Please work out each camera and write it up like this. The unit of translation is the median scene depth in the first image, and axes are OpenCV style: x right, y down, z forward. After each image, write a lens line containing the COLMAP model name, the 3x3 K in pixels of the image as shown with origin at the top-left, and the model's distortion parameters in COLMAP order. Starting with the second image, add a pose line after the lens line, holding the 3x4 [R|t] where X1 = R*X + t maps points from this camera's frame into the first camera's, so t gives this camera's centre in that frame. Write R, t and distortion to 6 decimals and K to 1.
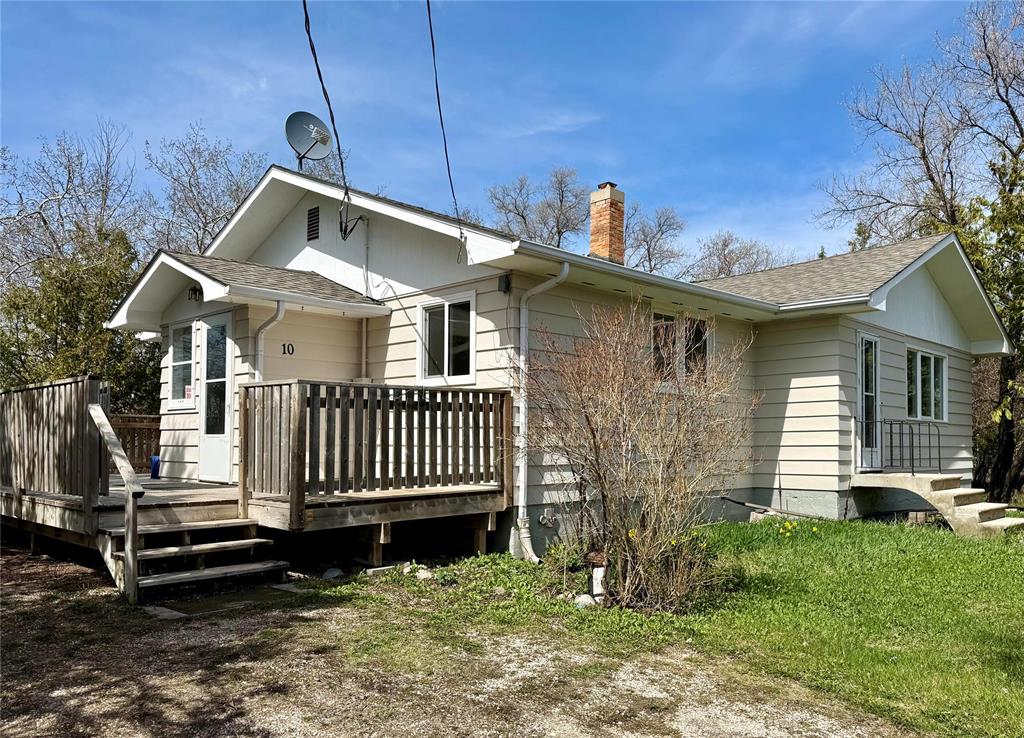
lens RADIAL K [[784.4, 0, 511.5], [0, 784.4, 404.0], [0, 0, 1]] dist [0.084633, -0.116477]
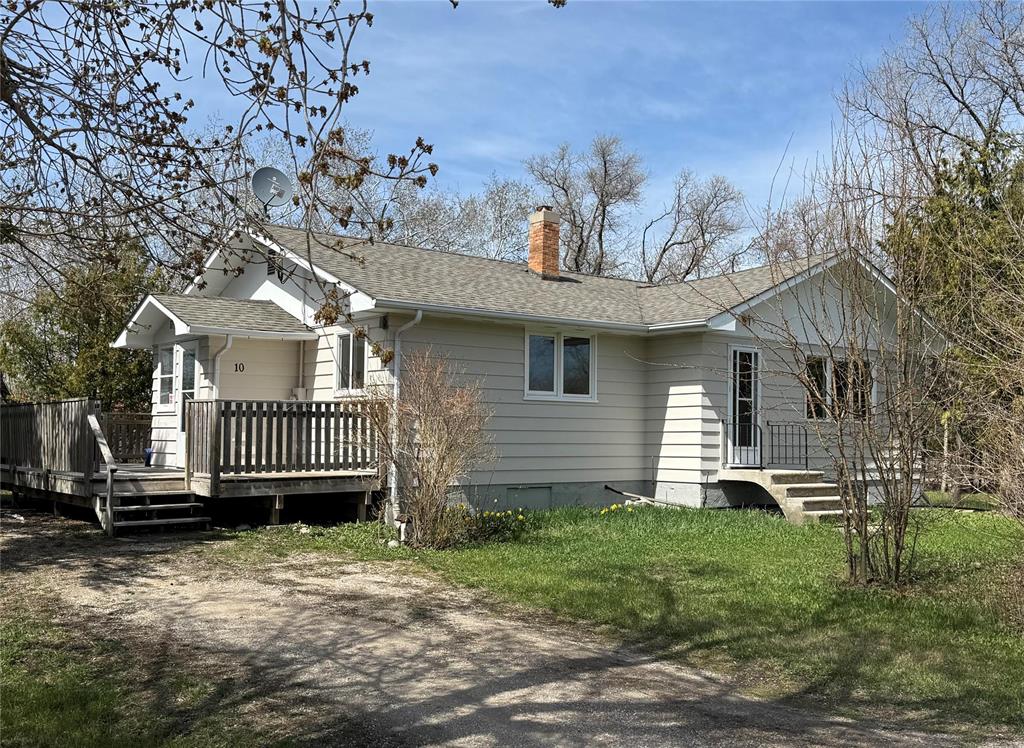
lens RADIAL K [[1048.7, 0, 512.0], [0, 1048.7, 374.0], [0, 0, 1]] dist [0.095108, -0.006122]
pose [[0.989956, -0.000753, -0.141374, 0.454028], [-0.000762, 0.999943, -0.010660, -0.044573], [0.141374, 0.010661, 0.989899, -0.737419]]
